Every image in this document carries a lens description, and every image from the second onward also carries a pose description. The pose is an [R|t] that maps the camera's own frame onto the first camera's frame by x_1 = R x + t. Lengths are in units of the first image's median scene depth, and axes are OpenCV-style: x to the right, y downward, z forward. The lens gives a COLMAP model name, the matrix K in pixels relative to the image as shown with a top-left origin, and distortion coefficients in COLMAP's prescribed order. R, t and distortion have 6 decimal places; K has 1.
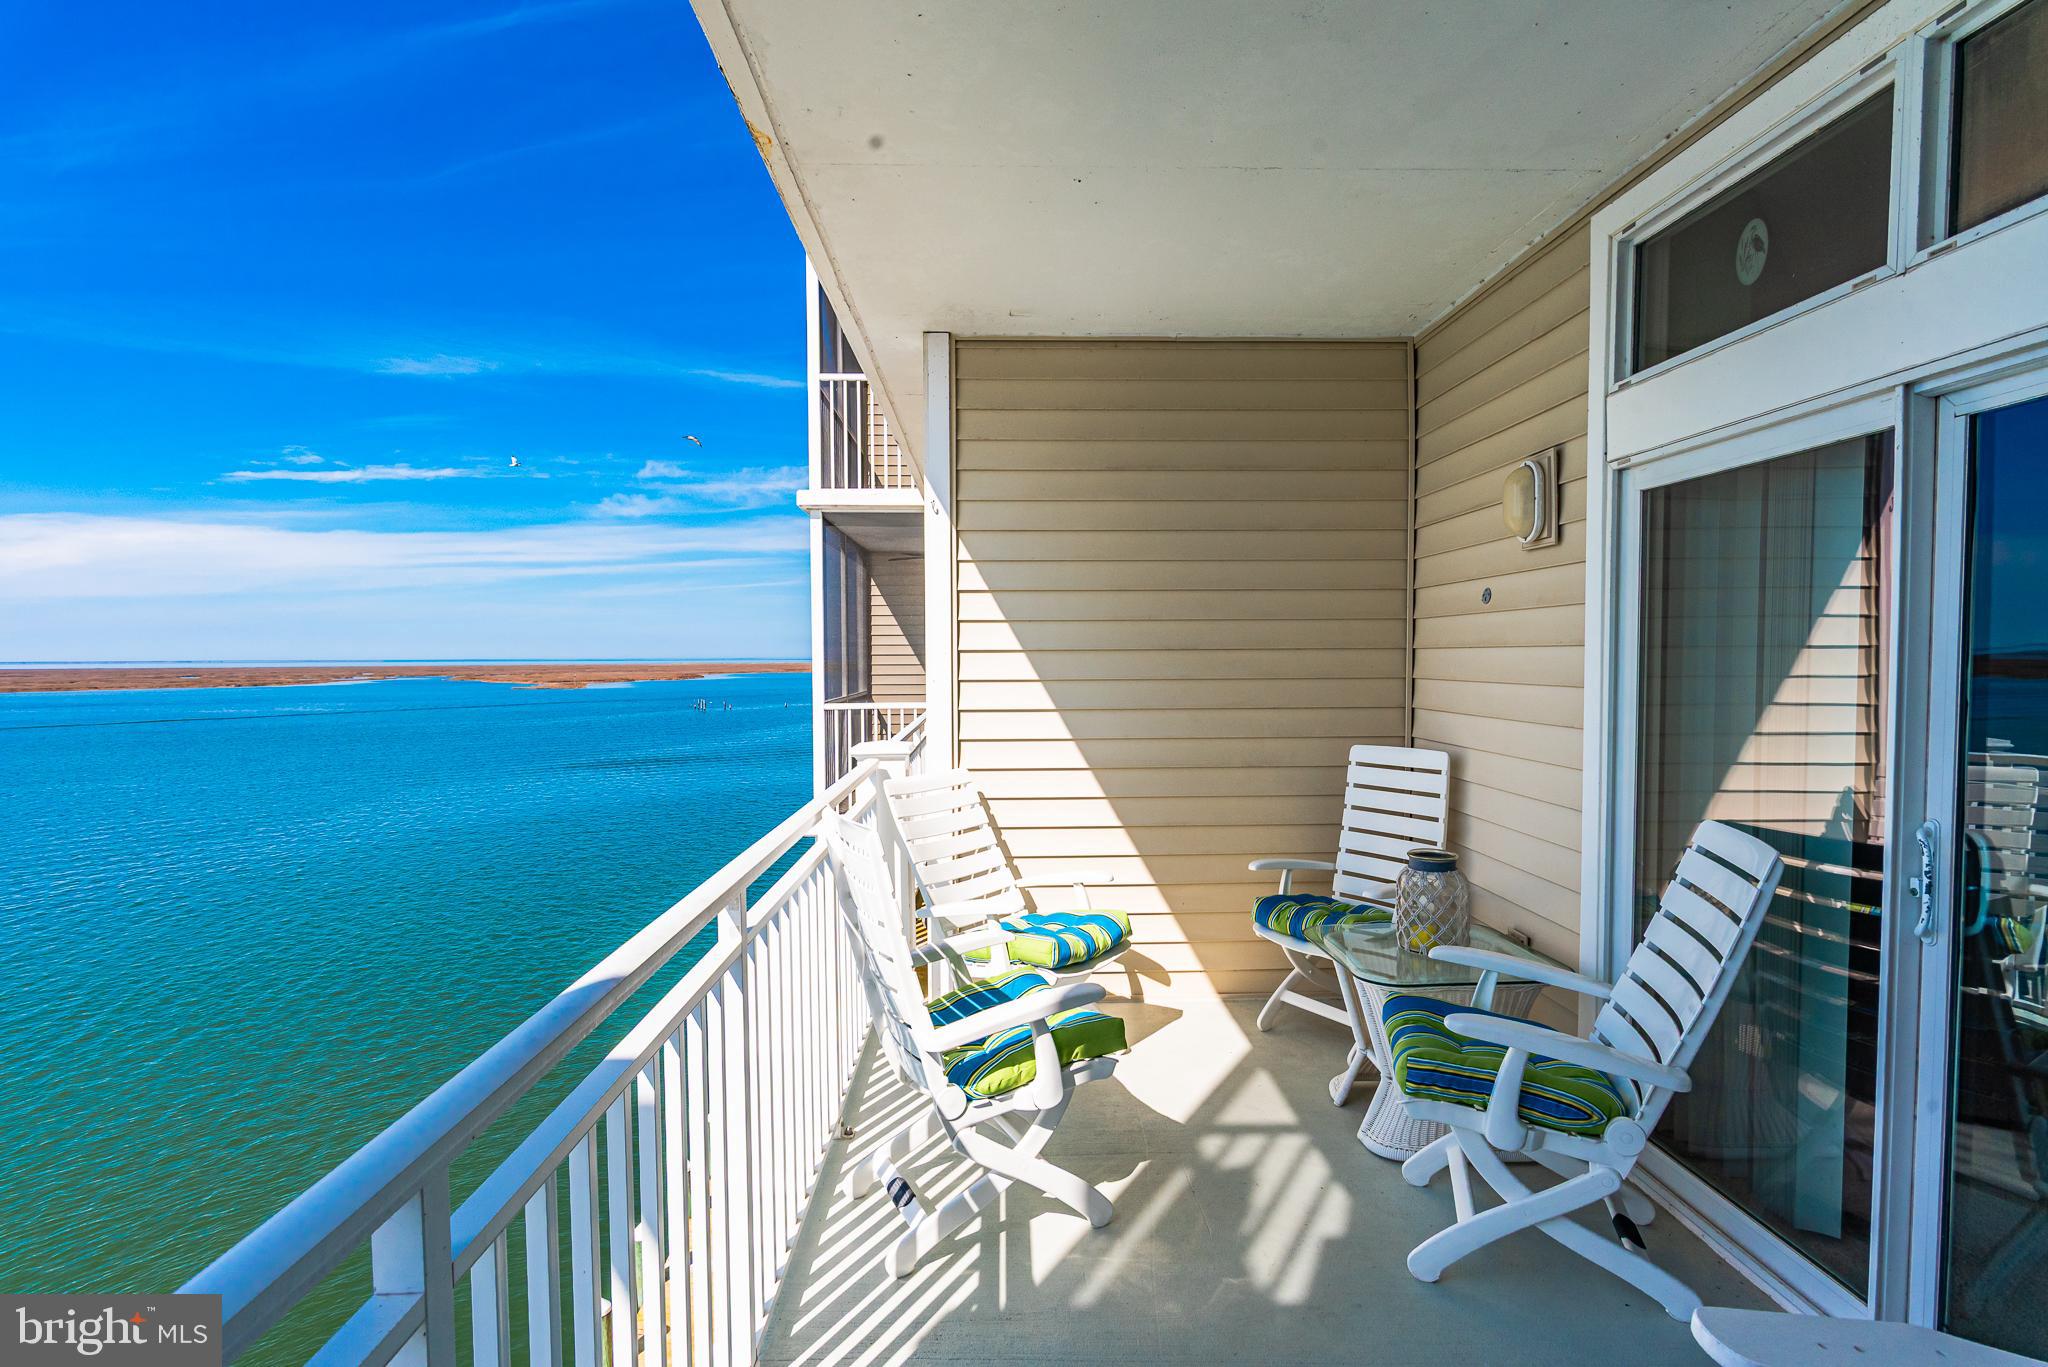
lens RADIAL K [[994.5, 0, 1022.5], [0, 994.5, 695.5], [0, 0, 1]] dist [0.005333, 0.000346]
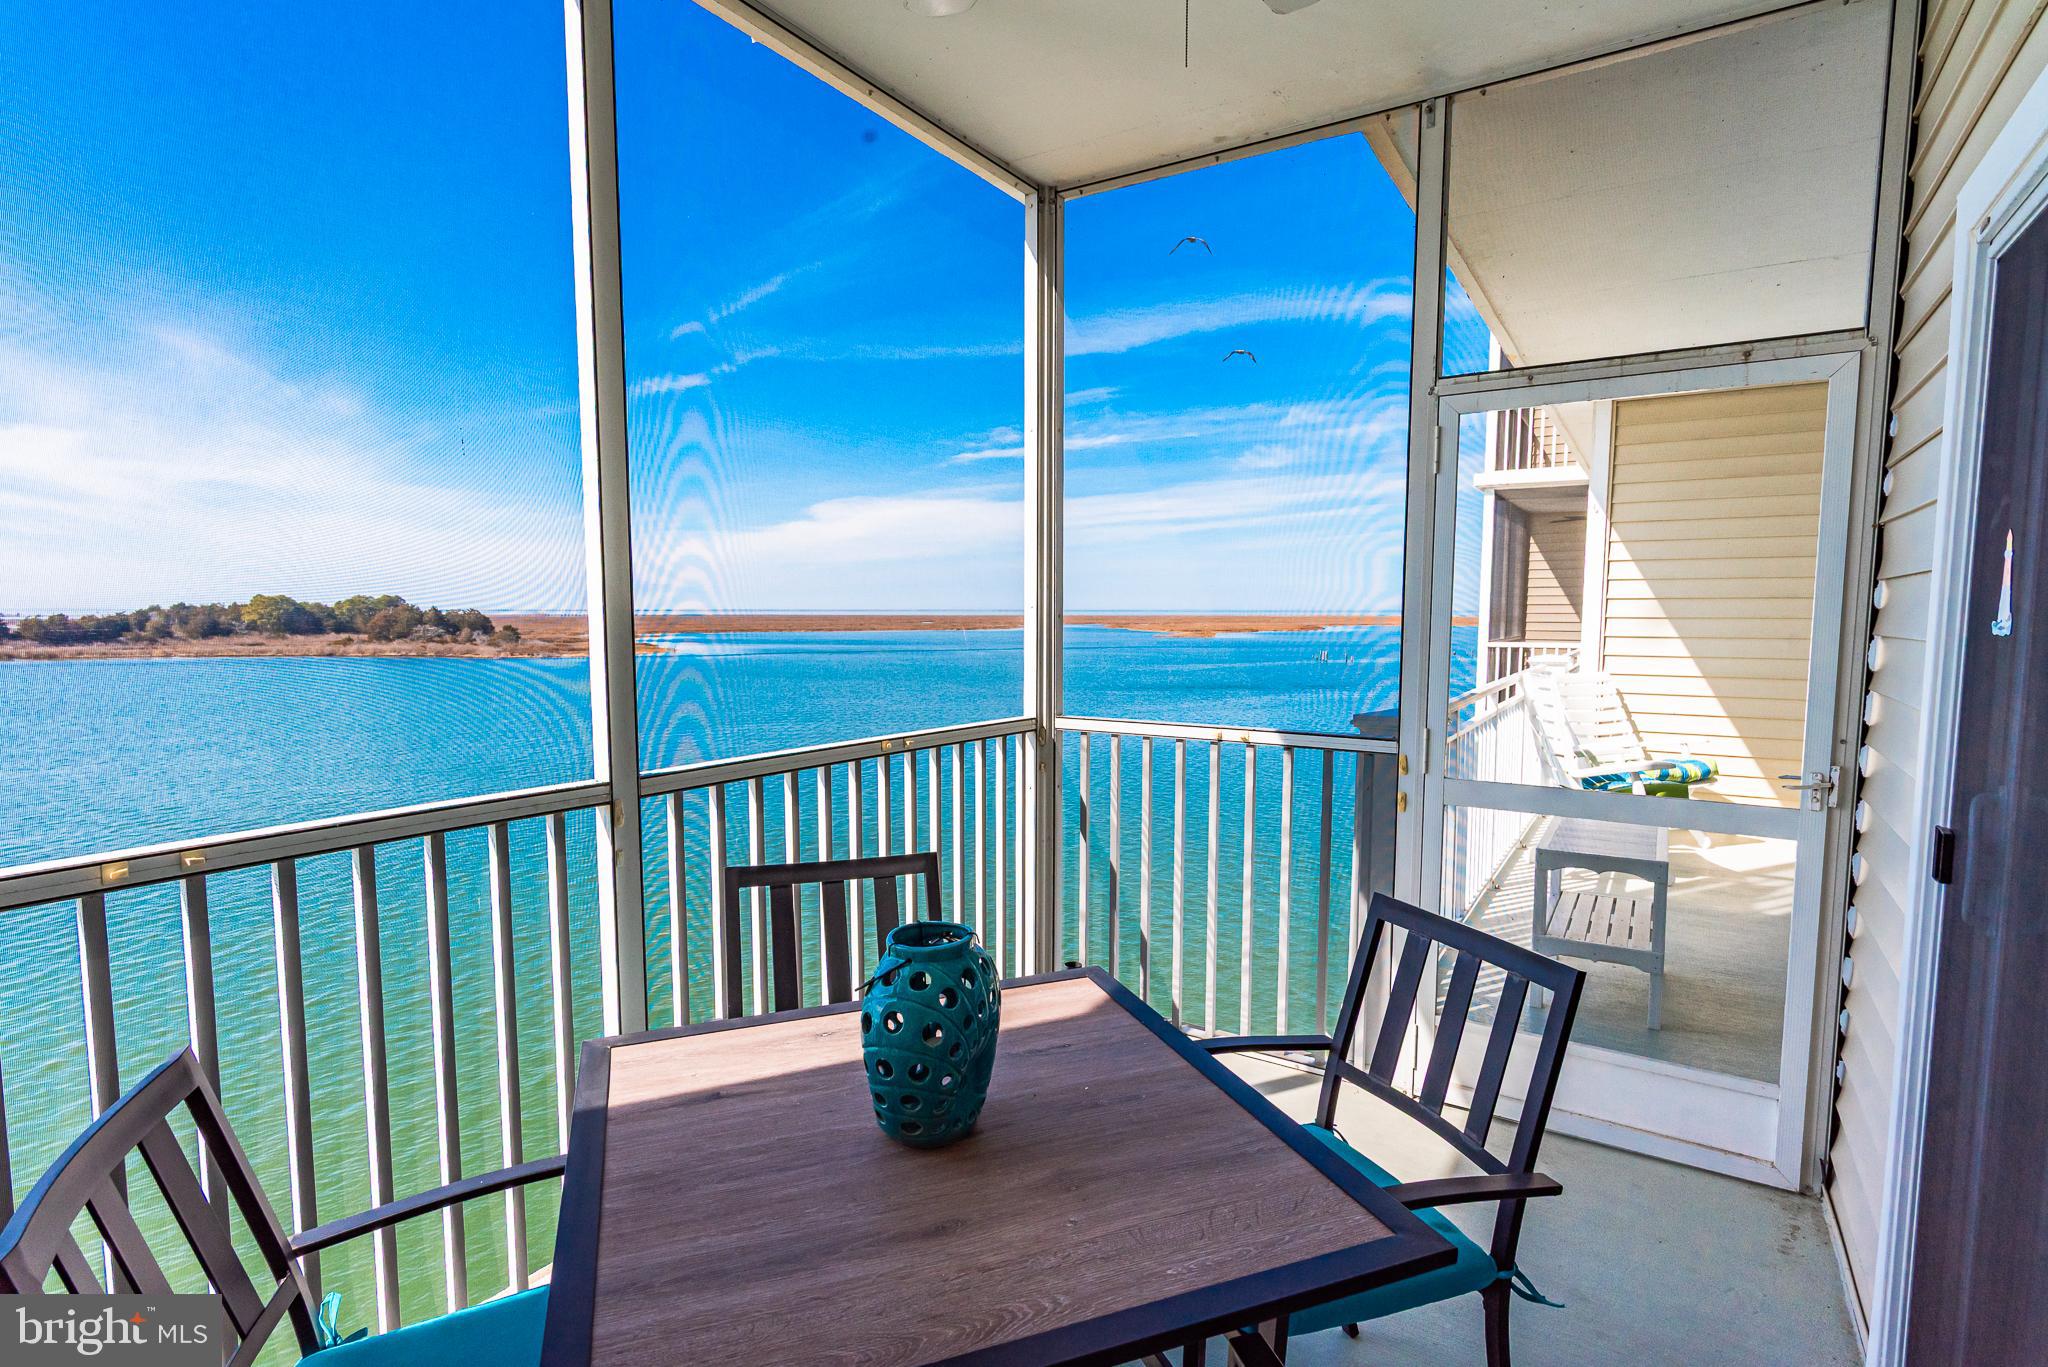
lens RADIAL K [[1005.3, 0, 1019.6], [0, 1005.3, 701.7], [0, 0, 1]] dist [-0.000153, -0.000334]
pose [[0.823916, 0.058011, -0.563735, 0.076228], [-0.027864, 0.997691, 0.061943, 0.045809], [0.566027, -0.035328, 0.823630, -0.854321]]
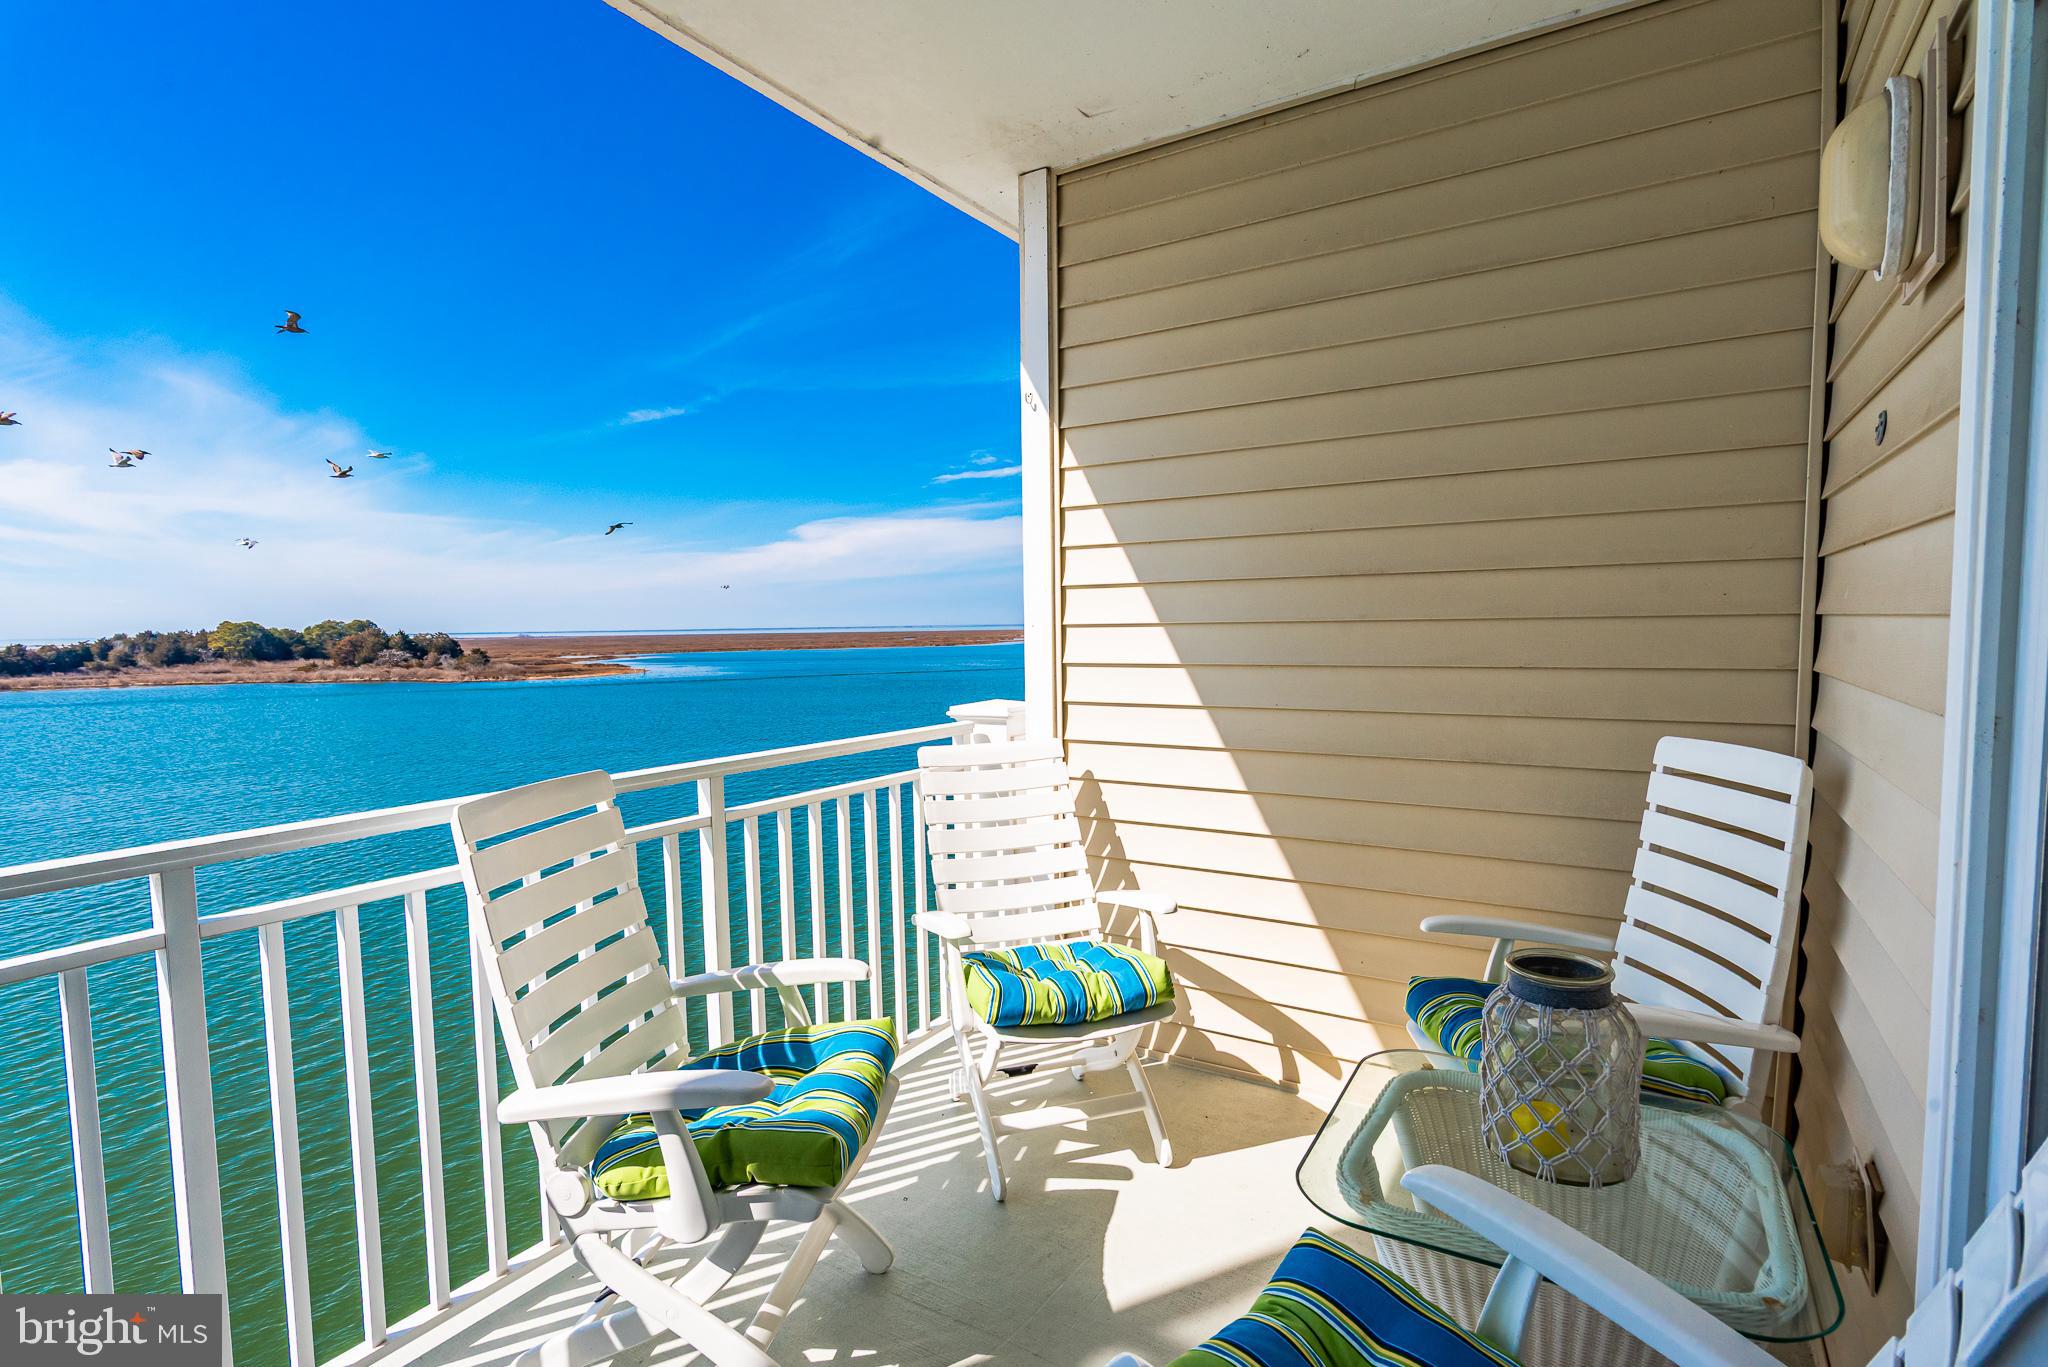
lens RADIAL K [[994.5, 0, 1022.5], [0, 994.5, 695.5], [0, 0, 1]] dist [0.005333, 0.000346]
pose [[0.834190, 0.032498, -0.550519, 0.337975], [-0.011367, 0.999063, 0.041753, 0.007663], [0.551360, -0.028573, 0.833778, 0.335895]]
